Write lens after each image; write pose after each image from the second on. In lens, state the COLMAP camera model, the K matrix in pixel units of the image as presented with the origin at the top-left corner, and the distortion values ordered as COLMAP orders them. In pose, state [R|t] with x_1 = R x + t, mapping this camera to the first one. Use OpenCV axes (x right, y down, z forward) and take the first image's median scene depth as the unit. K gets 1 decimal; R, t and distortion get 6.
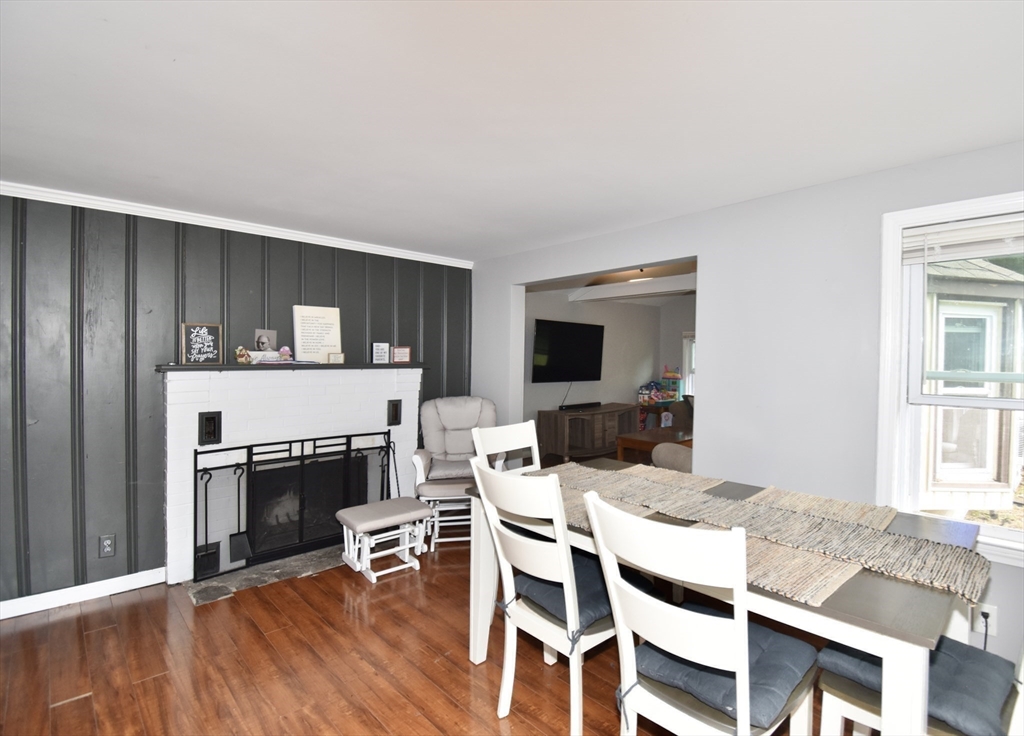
lens RADIAL K [[490.6, 0, 549.6], [0, 490.6, 360.1], [0, 0, 1]] dist [0.019222, 0.000081]
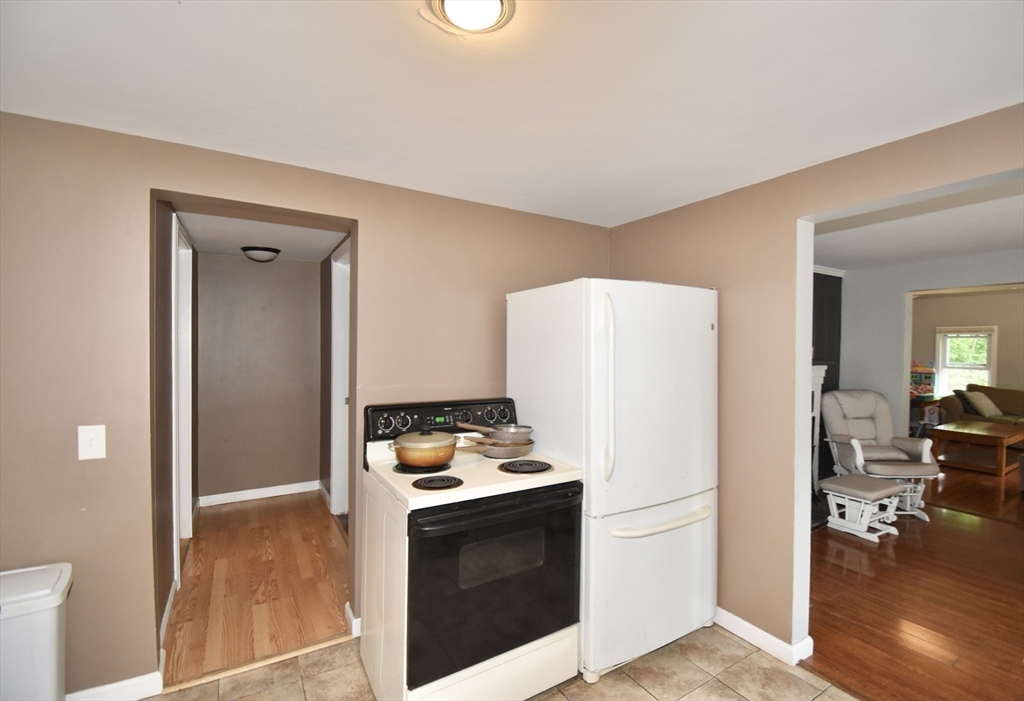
lens RADIAL K [[466.2, 0, 534.1], [0, 466.2, 353.7], [0, 0, 1]] dist [-0.007546, -0.009897]
pose [[0.978121, 0.001519, -0.208033, -0.699444], [-0.000438, 0.999986, 0.005244, -0.014833], [0.208038, -0.005038, 0.978108, -0.210189]]
